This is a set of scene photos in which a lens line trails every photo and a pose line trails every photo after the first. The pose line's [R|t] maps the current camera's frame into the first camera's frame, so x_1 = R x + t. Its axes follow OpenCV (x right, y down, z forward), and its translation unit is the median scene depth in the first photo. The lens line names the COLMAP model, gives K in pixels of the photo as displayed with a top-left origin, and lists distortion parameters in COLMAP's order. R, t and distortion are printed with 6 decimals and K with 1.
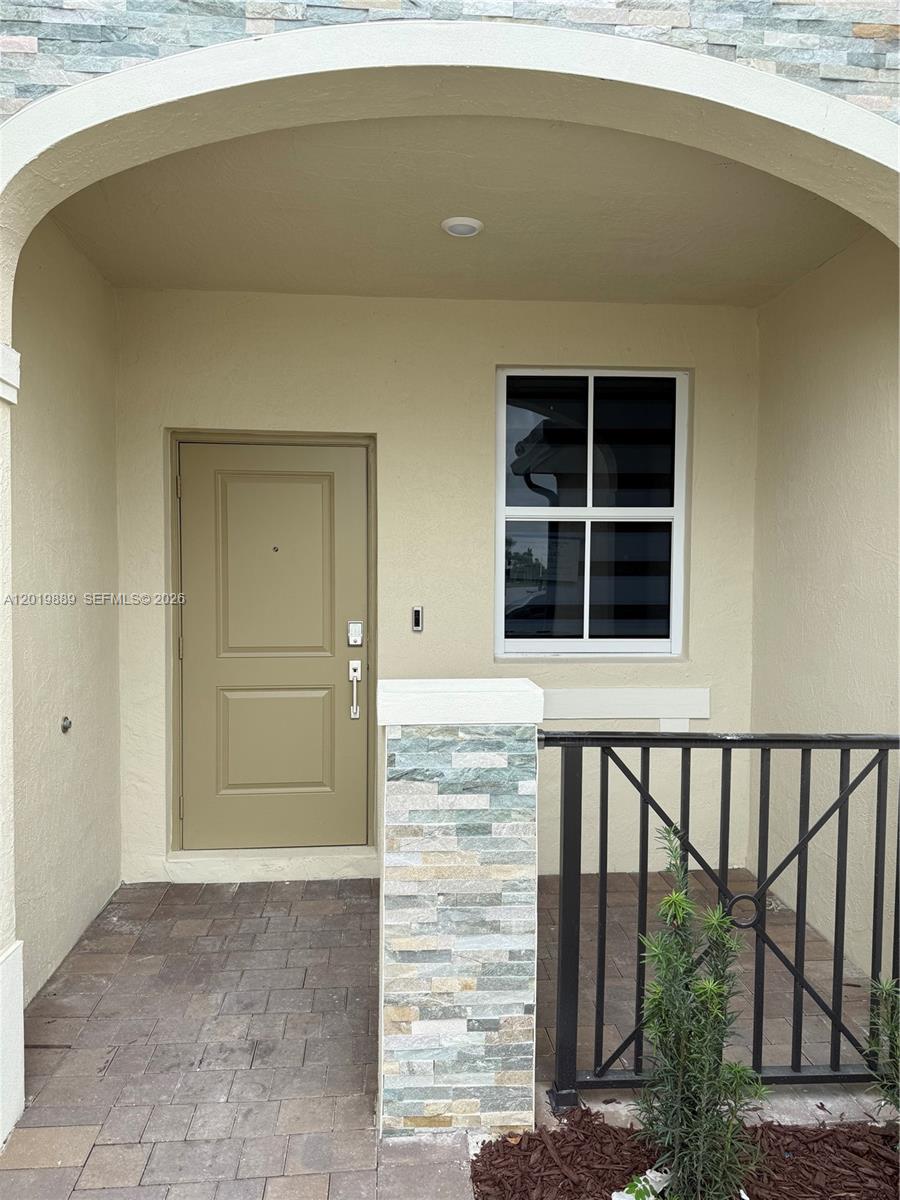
lens RADIAL K [[849.5, 0, 450.0], [0, 849.5, 600.0], [0, 0, 1]] dist [0.027500, -0.007371]
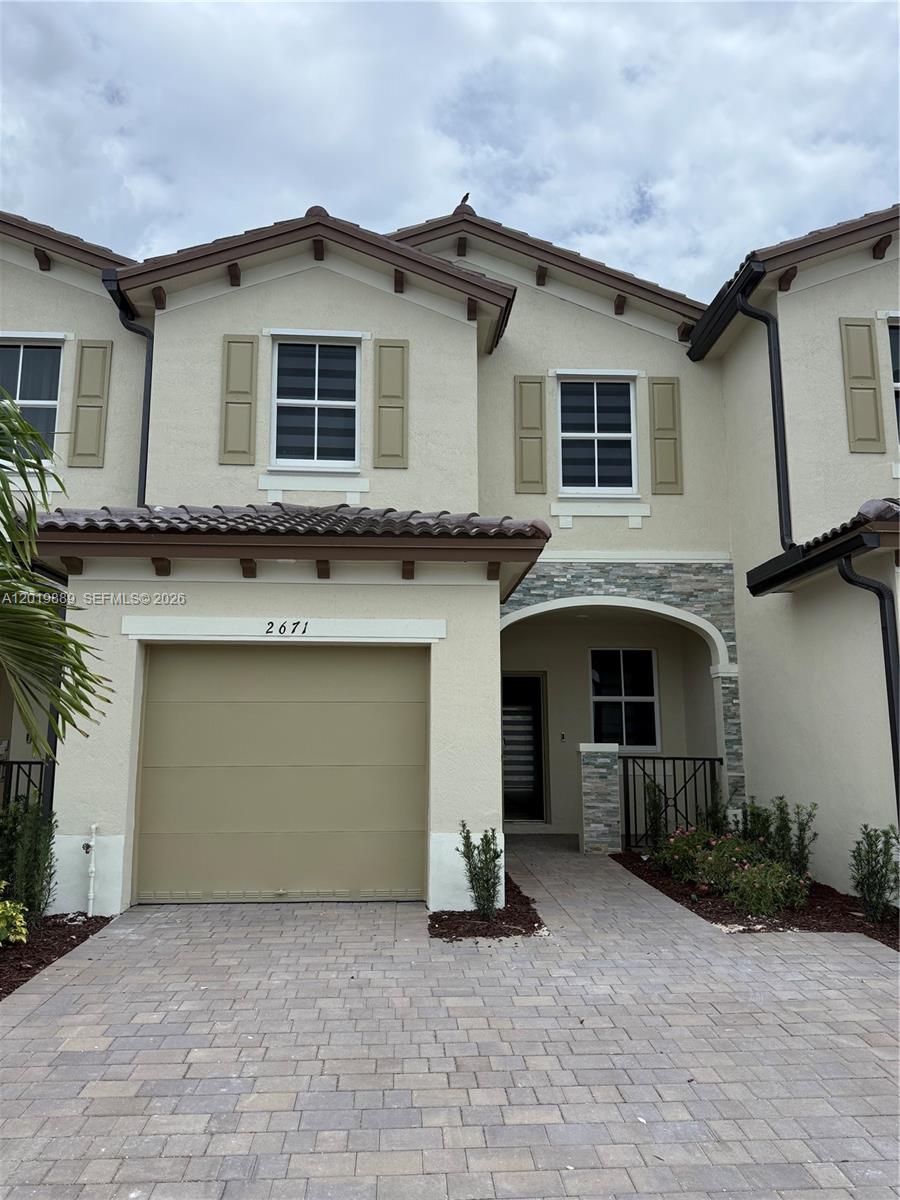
lens RADIAL K [[849.5, 0, 450.0], [0, 849.5, 600.0], [0, 0, 1]] dist [0.027500, -0.007371]
pose [[0.999726, -0.014420, -0.018414, -0.634736], [0.010347, 0.978773, -0.204686, 0.264560], [0.020975, 0.204439, 0.978654, -3.290192]]
